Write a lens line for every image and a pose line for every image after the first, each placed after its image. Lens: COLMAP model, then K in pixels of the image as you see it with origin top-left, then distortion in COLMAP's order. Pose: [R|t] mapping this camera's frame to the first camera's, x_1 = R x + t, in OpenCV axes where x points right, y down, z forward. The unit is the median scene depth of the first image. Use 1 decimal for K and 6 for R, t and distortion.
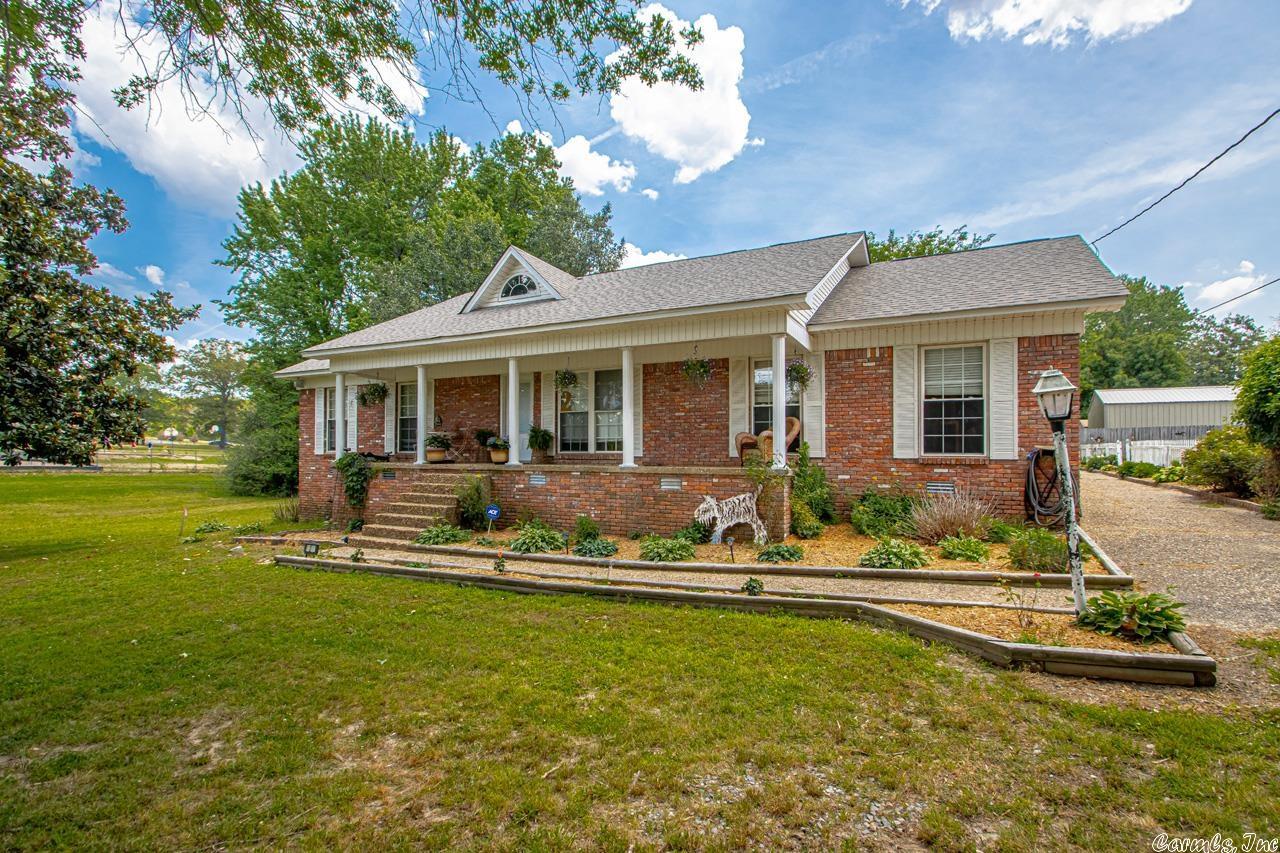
lens RADIAL K [[611.4, 0, 639.6], [0, 611.4, 448.6], [0, 0, 1]] dist [0.003678, -0.015791]
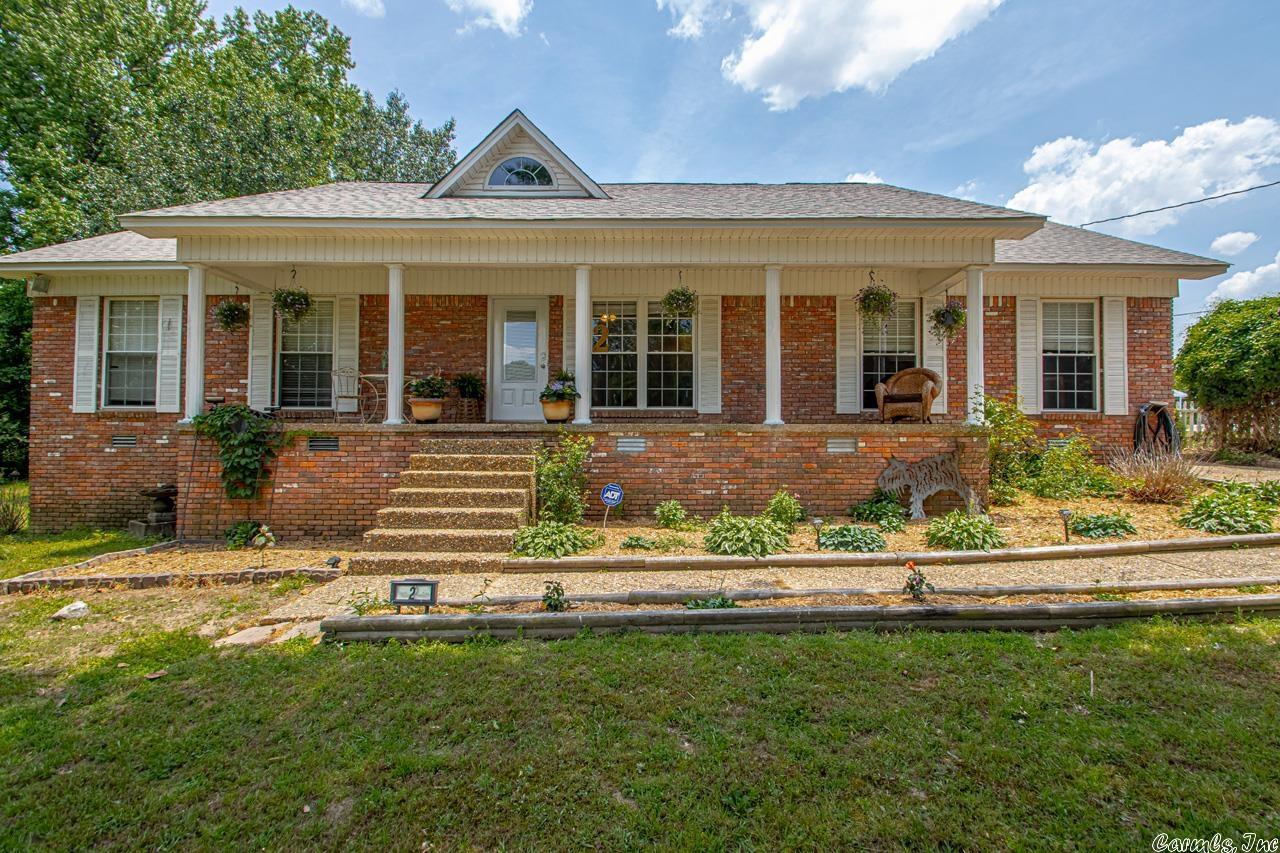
lens RADIAL K [[596.6, 0, 650.4], [0, 596.6, 417.7], [0, 0, 1]] dist [0.014393, -0.015272]
pose [[0.885868, 0.003496, 0.463924, -0.497652], [-0.002022, 0.999991, -0.003675, 0.024380], [-0.463932, 0.002318, 0.885868, 0.423211]]
